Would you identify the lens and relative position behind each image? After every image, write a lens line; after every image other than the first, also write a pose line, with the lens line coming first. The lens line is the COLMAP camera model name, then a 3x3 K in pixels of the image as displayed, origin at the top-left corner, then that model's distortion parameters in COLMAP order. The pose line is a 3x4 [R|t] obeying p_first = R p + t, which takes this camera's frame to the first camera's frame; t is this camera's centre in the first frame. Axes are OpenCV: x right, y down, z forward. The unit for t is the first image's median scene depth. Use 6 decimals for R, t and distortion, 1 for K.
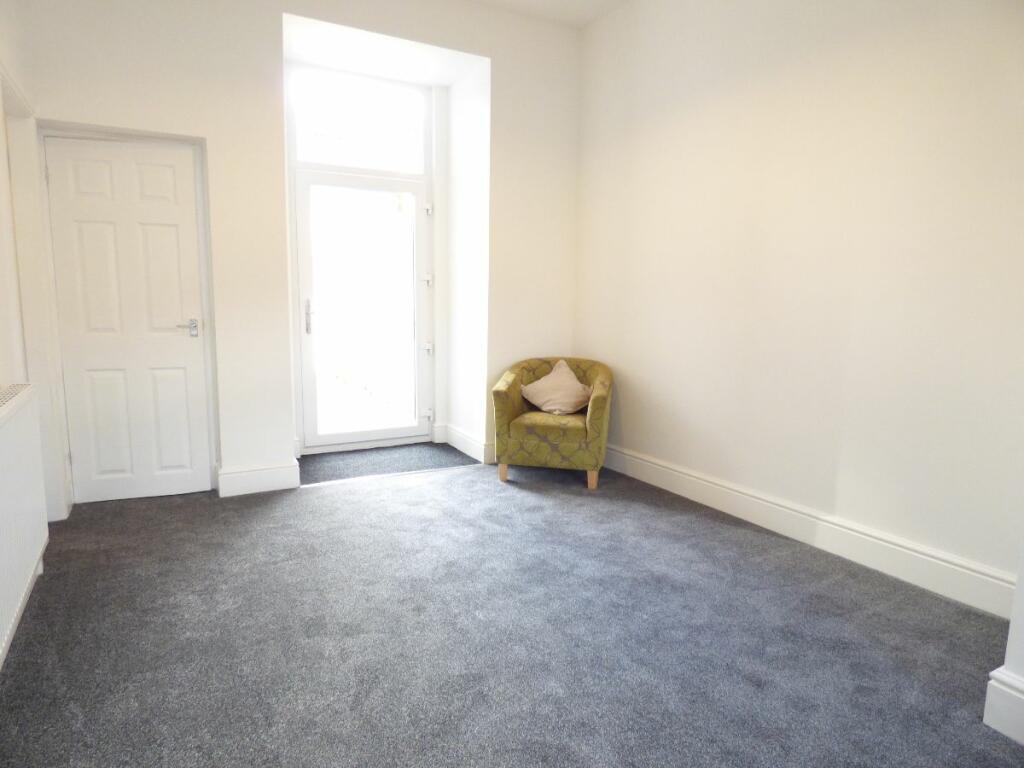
lens RADIAL K [[613.7, 0, 507.4], [0, 613.7, 382.4], [0, 0, 1]] dist [-0.015514, 0.000888]
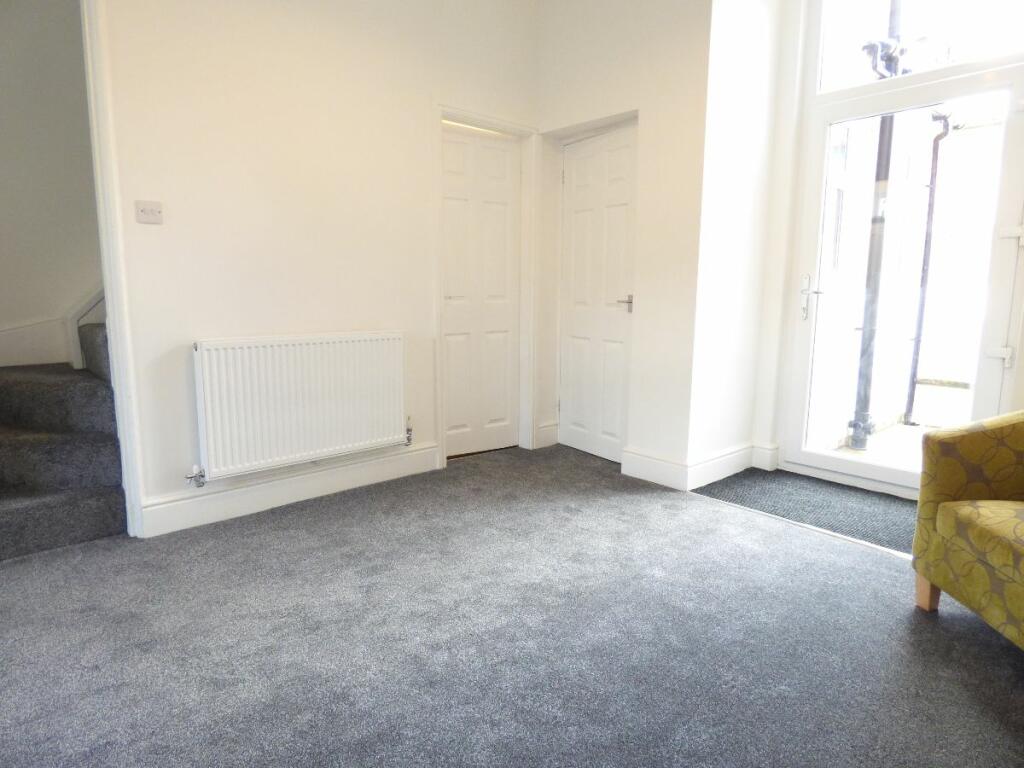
lens RADIAL K [[613.7, 0, 507.4], [0, 613.7, 382.4], [0, 0, 1]] dist [-0.015514, 0.000888]
pose [[0.215668, 0.140361, -0.966326, 0.475479], [-0.132971, 0.984618, 0.113342, -0.051386], [0.967371, 0.104049, 0.231014, 0.617149]]
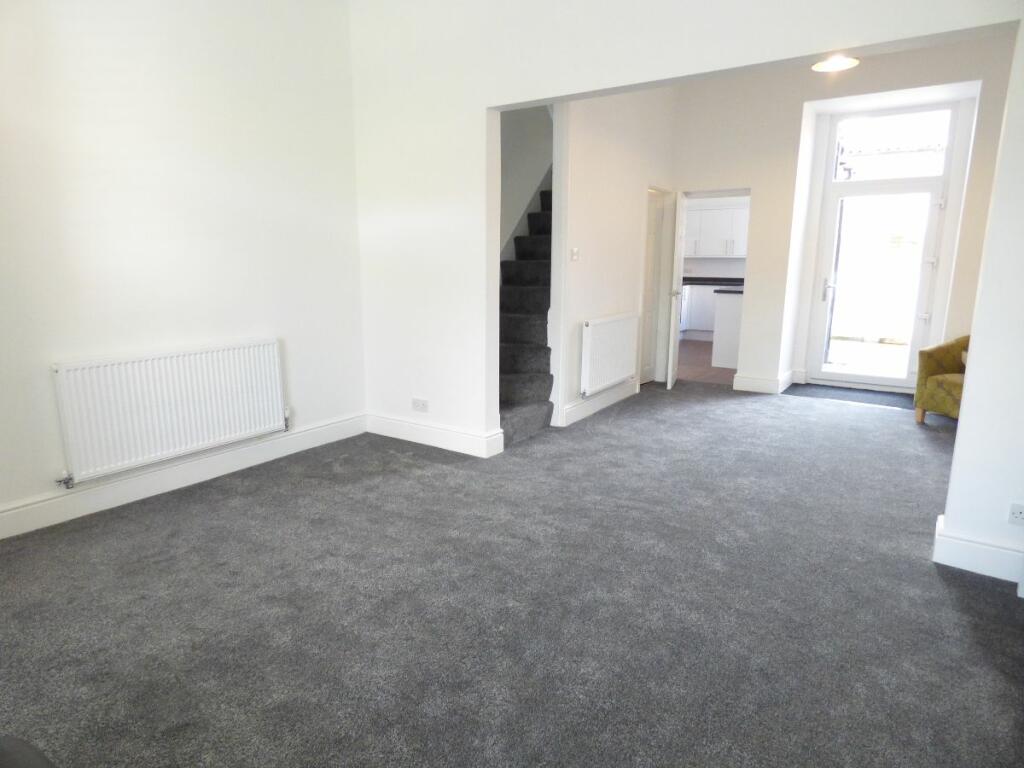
lens RADIAL K [[613.7, 0, 507.4], [0, 613.7, 382.4], [0, 0, 1]] dist [-0.015514, 0.000888]
pose [[0.431653, 0.155594, -0.888519, 0.890921], [-0.110187, 0.986730, 0.119262, 0.025873], [0.895285, 0.046423, 0.443069, -0.412435]]
